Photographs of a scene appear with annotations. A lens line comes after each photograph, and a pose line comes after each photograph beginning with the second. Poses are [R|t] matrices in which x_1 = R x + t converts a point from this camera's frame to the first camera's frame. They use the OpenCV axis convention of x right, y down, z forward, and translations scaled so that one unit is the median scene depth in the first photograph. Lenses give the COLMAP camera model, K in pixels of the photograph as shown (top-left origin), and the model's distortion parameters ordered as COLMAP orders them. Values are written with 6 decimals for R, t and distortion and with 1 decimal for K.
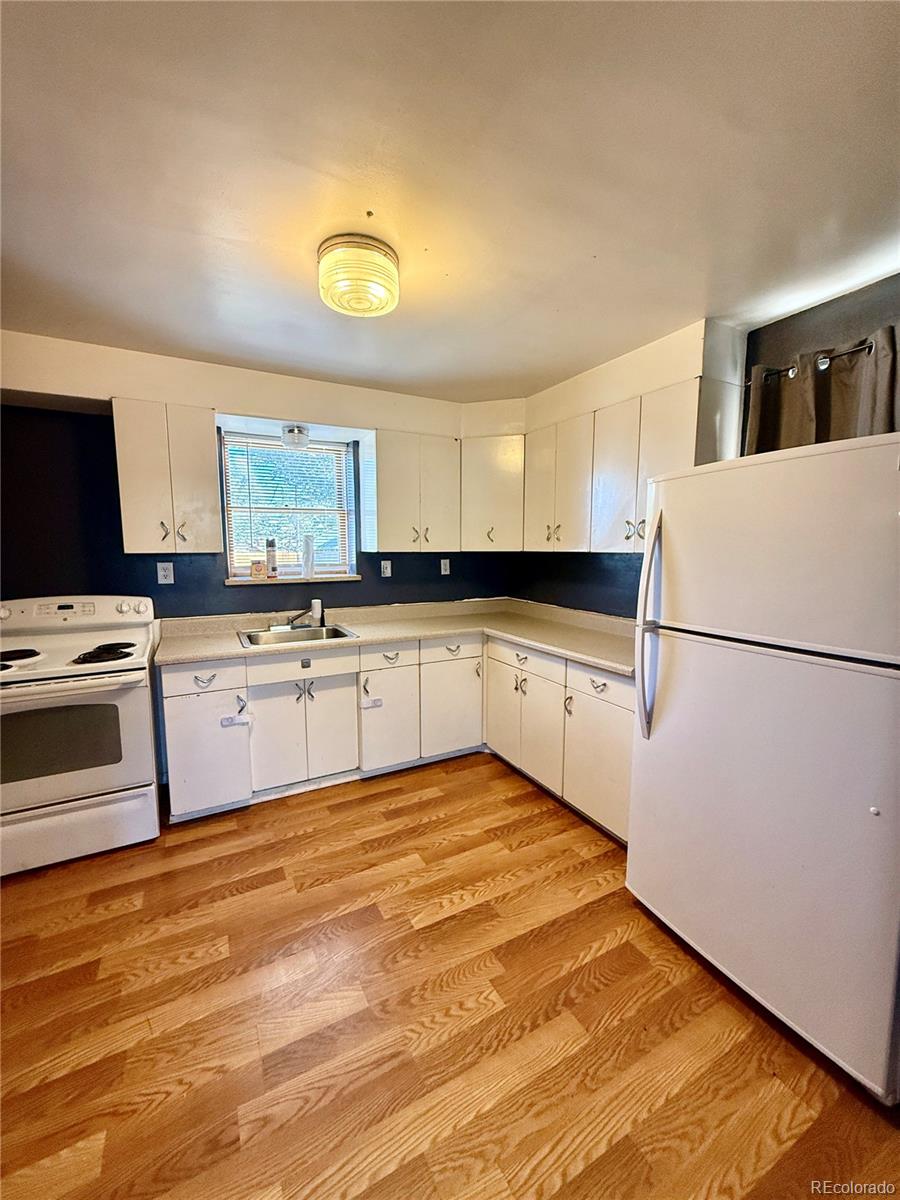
lens RADIAL K [[479.7, 0, 450.0], [0, 479.7, 600.0], [0, 0, 1]] dist [0.000009, -0.000121]
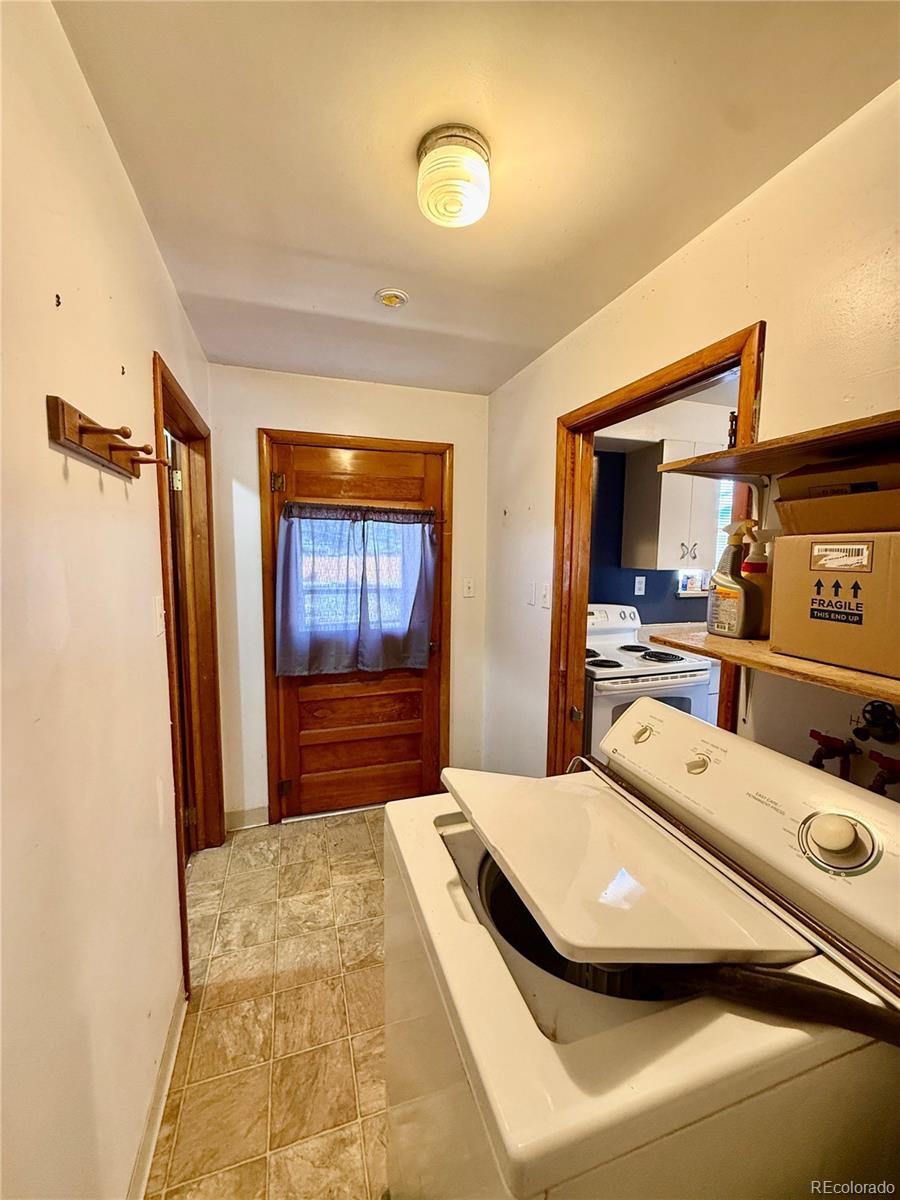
lens RADIAL K [[481.3, 0, 450.0], [0, 481.3, 600.0], [0, 0, 1]] dist [0.001521, 0.000079]
pose [[0.983525, 0.028219, -0.178558, -0.976486], [-0.029517, 0.999554, -0.004617, -0.003210], [0.178348, 0.009812, 0.983918, -0.258588]]
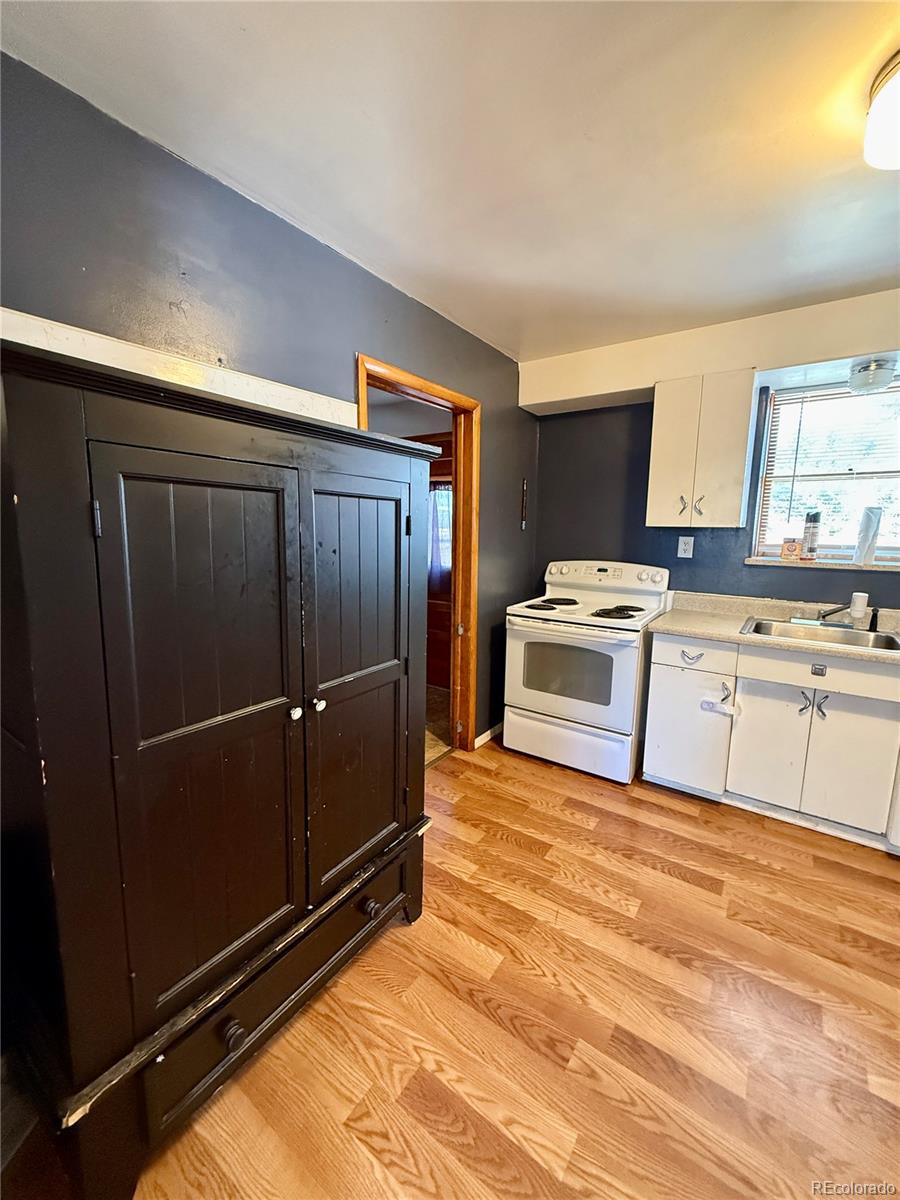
lens RADIAL K [[481.3, 0, 450.0], [0, 481.3, 600.0], [0, 0, 1]] dist [0.001521, 0.000079]
pose [[0.447429, 0.146862, -0.882178, 0.122993], [-0.113318, 0.987784, 0.106969, 0.002834], [0.887111, 0.052106, 0.458605, 0.102826]]
